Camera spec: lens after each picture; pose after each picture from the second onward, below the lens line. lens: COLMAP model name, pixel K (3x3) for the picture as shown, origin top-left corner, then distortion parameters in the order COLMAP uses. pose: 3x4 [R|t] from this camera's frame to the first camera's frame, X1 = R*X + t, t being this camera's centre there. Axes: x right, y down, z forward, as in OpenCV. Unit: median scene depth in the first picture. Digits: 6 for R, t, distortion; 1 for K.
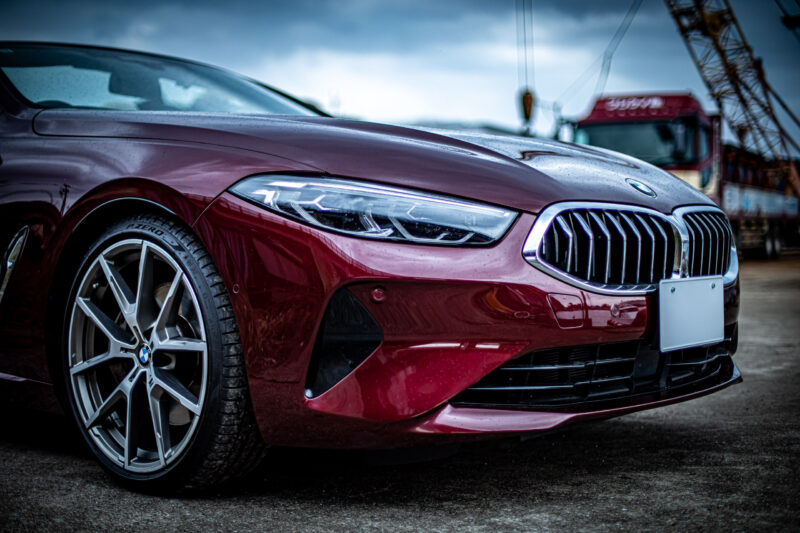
lens RADIAL K [[1159.6, 0, 400.0], [0, 1159.6, 266.5], [0, 0, 1]] dist [-0.162422, 0.158093]
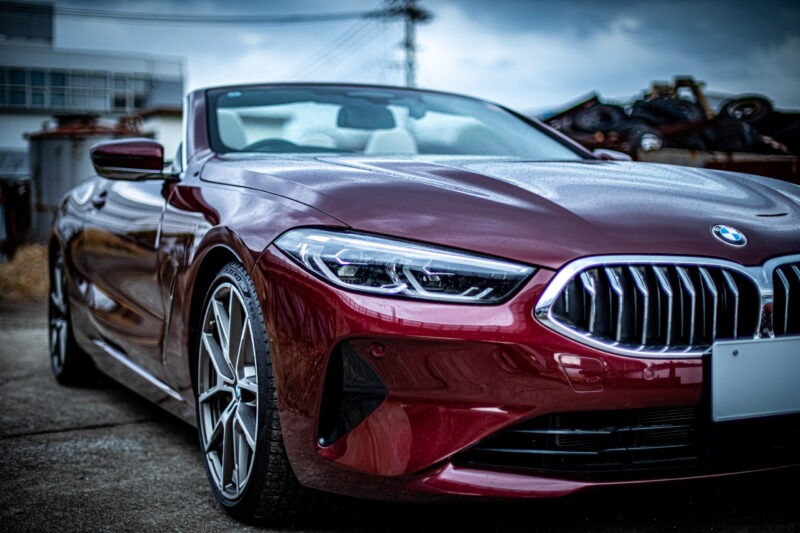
lens RADIAL K [[1159.6, 0, 400.0], [0, 1159.6, 266.5], [0, 0, 1]] dist [-0.162422, 0.158093]
pose [[0.910905, 0.015464, -0.412325, 0.369972], [-0.013535, 0.999880, 0.007598, -0.050672], [0.412393, -0.001340, 0.911005, 0.078072]]
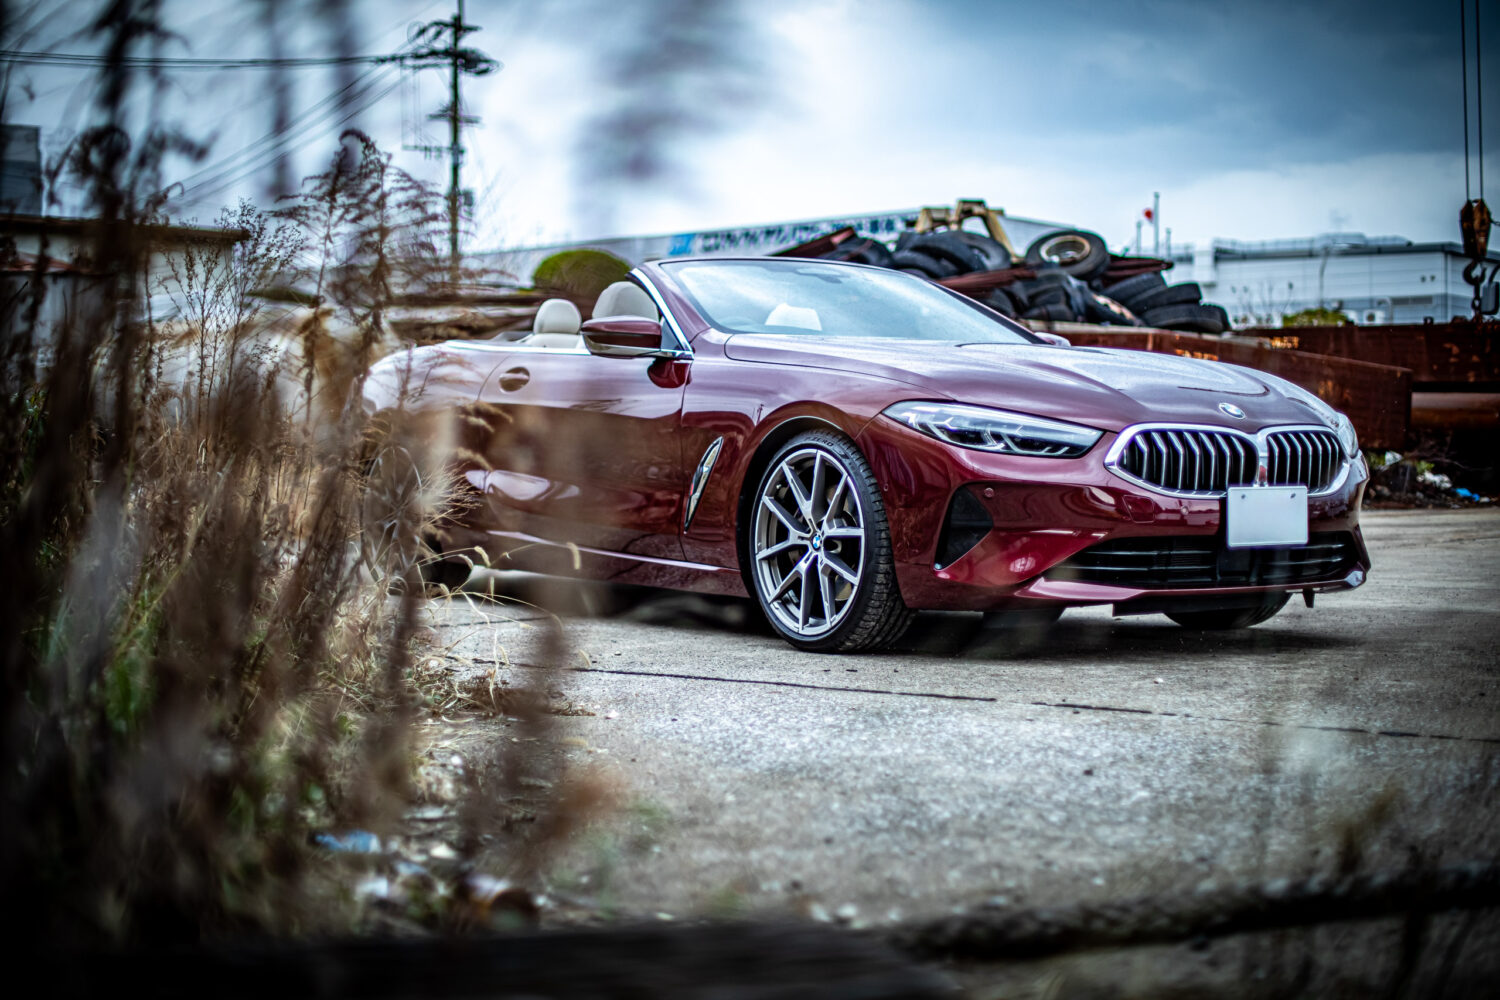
lens RADIAL K [[2174.3, 0, 750.0], [0, 2174.3, 500.0], [0, 0, 1]] dist [-0.162422, 0.158093]
pose [[0.968552, 0.016257, -0.248278, 0.301251], [-0.017640, 0.999839, -0.003345, 0.041452], [0.248184, 0.007619, 0.968683, -1.342921]]
